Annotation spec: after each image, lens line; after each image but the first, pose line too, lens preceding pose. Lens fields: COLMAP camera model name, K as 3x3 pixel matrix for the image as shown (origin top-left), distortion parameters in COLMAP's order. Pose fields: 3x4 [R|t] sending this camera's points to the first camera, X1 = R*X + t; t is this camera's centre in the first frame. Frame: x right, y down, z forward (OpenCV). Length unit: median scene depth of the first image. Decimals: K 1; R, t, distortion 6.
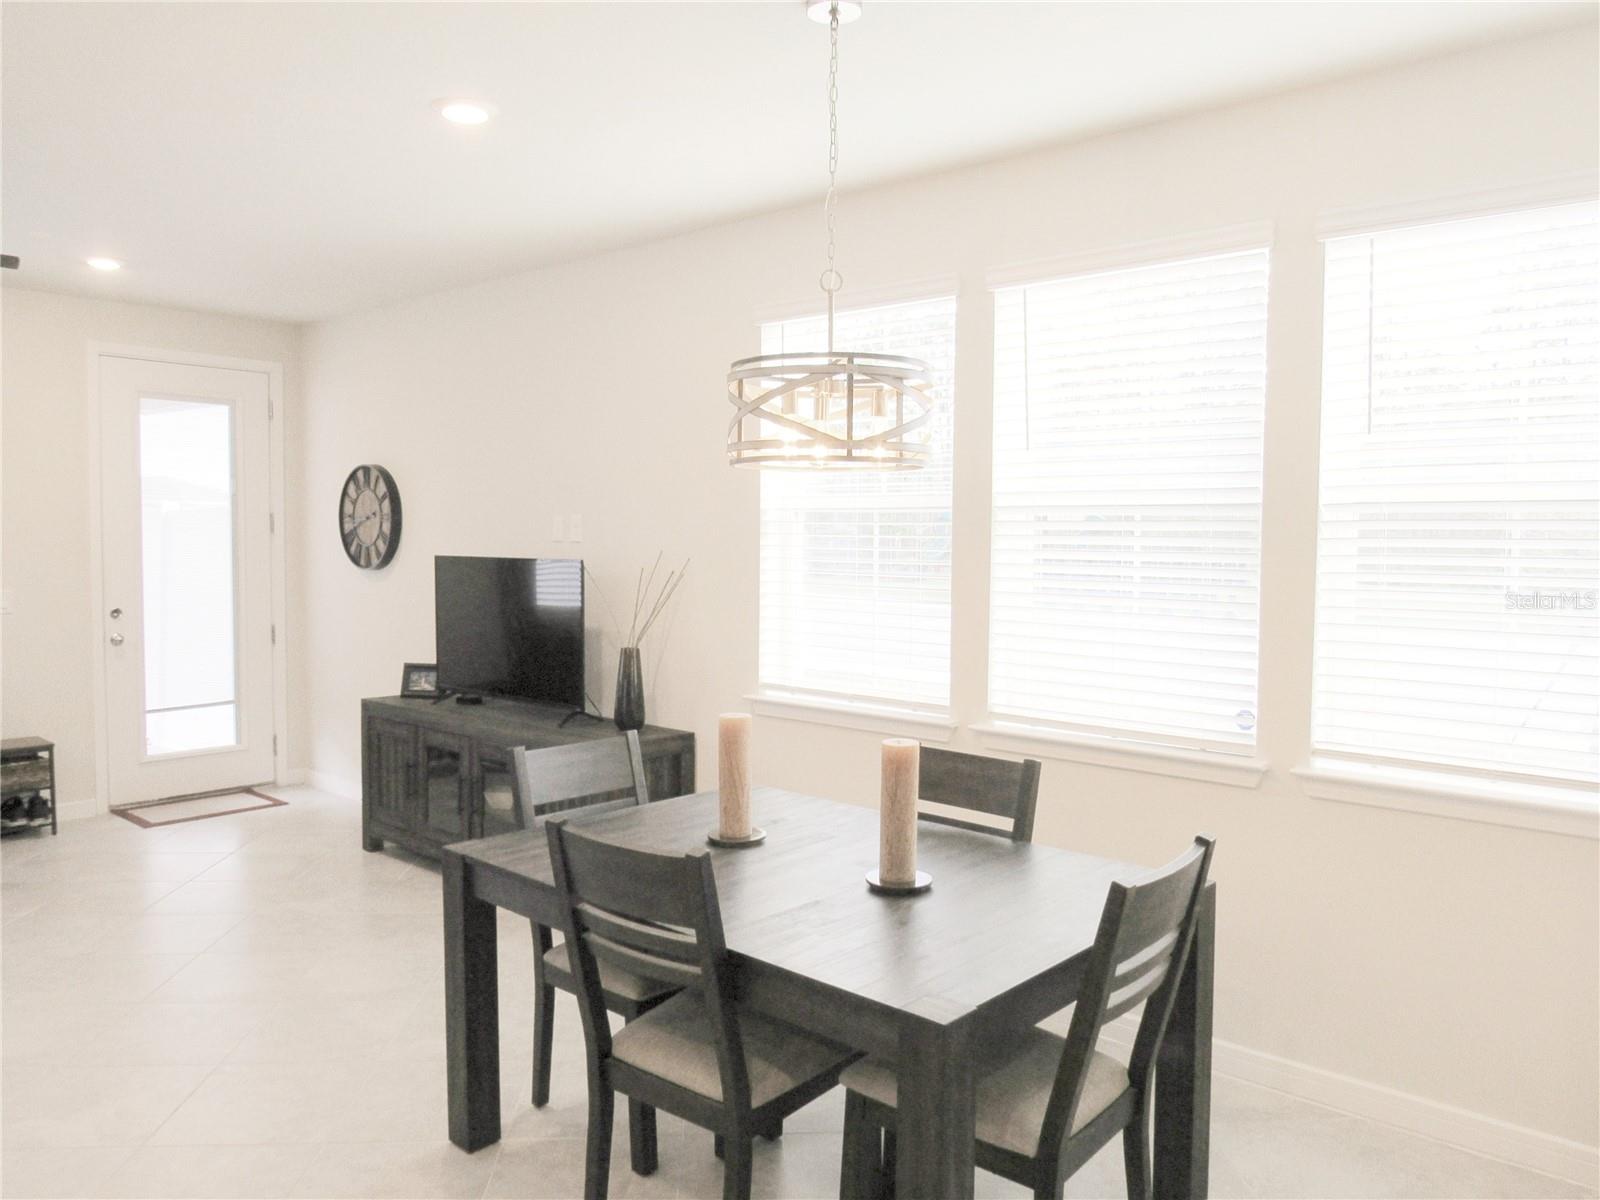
lens RADIAL K [[1167.7, 0, 803.4], [0, 1167.7, 599.4], [0, 0, 1]] dist [-0.038419, 0.015236]
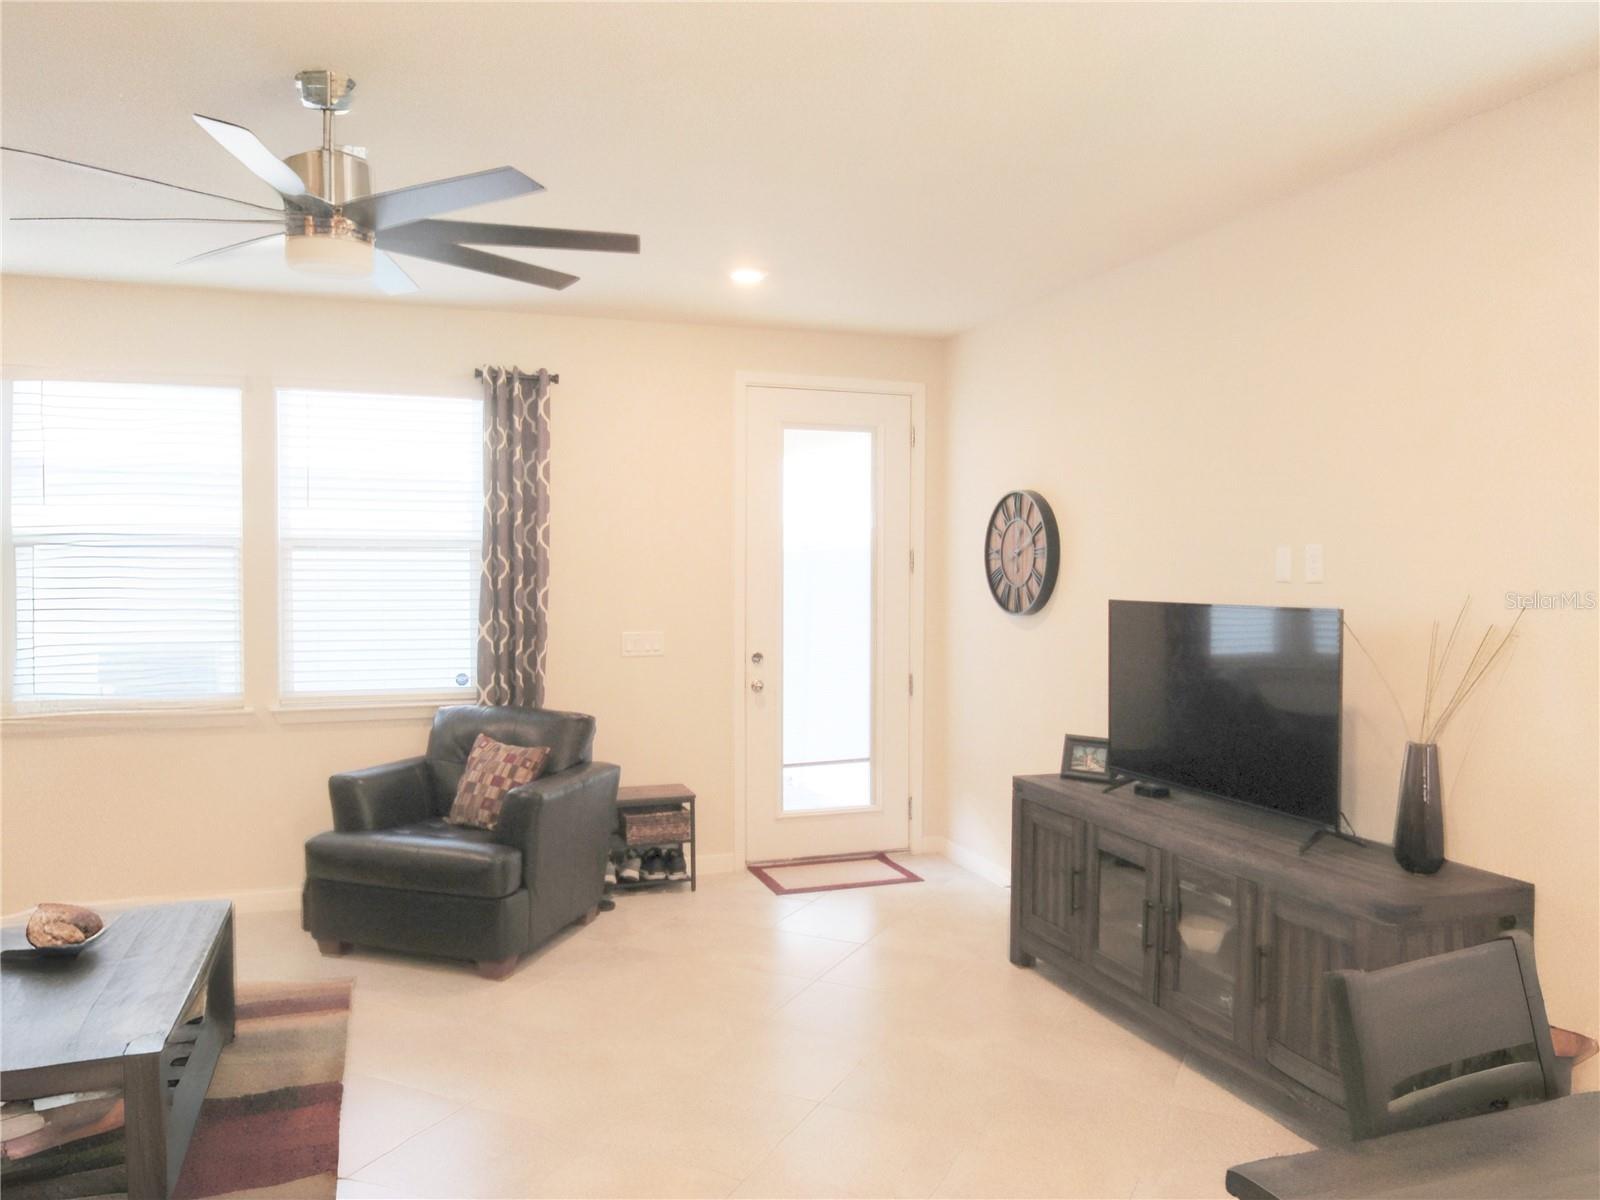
lens RADIAL K [[1144.9, 0, 797.7], [0, 1144.9, 594.7], [0, 0, 1]] dist [-0.014547, -0.003902]
pose [[0.866739, 0.002678, -0.498754, -0.107160], [-0.021856, 0.999229, -0.032615, -0.010586], [0.498282, 0.039170, 0.866130, 0.217143]]
